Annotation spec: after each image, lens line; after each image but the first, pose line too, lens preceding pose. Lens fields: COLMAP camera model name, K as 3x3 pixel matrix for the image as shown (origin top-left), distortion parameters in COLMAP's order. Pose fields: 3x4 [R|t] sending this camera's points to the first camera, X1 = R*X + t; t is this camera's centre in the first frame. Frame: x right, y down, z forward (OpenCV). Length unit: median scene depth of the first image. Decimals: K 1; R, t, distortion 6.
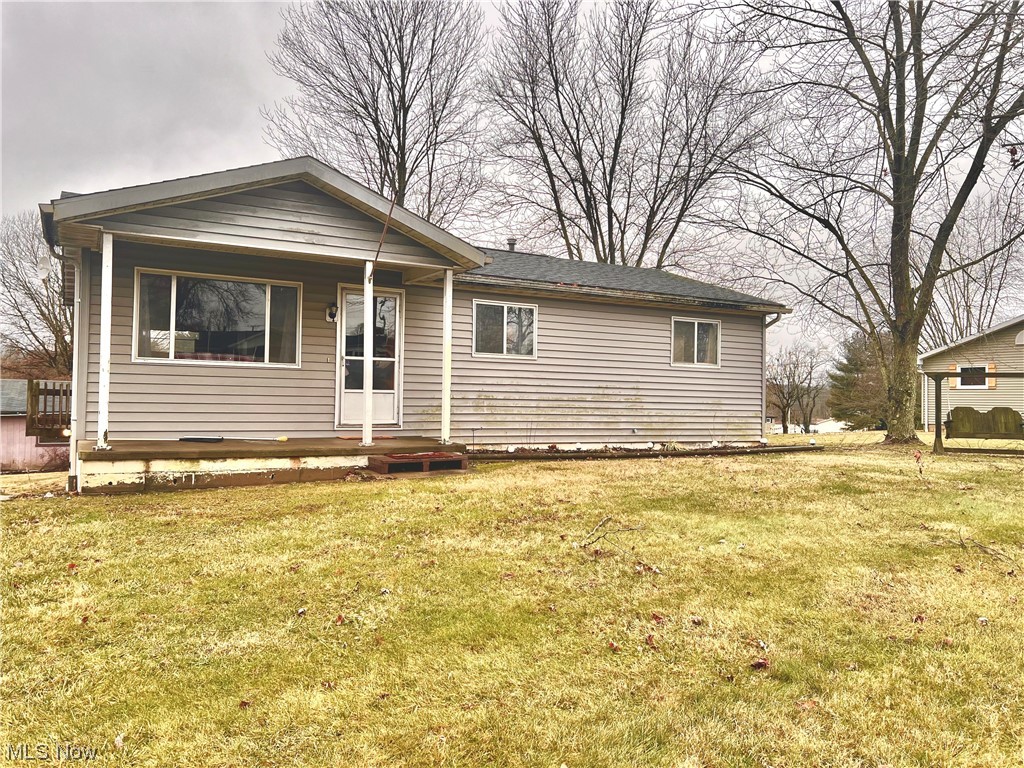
lens RADIAL K [[768.3, 0, 512.0], [0, 768.3, 384.0], [0, 0, 1]] dist [-0.000598, -0.000139]
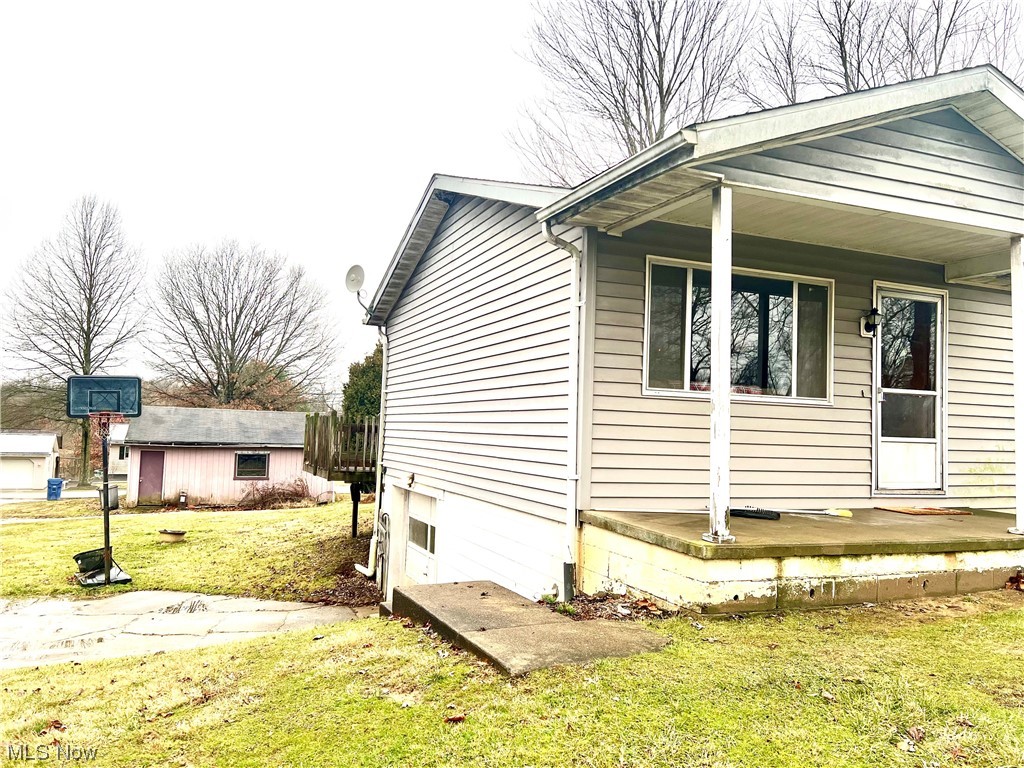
lens RADIAL K [[808.1, 0, 512.0], [0, 808.1, 384.0], [0, 0, 1]] dist [0.008399, 0.003407]
pose [[0.988291, 0.008404, -0.152352, -0.534679], [-0.014322, 0.999183, -0.037794, -0.009763], [0.151910, 0.039533, 0.987603, 0.304549]]
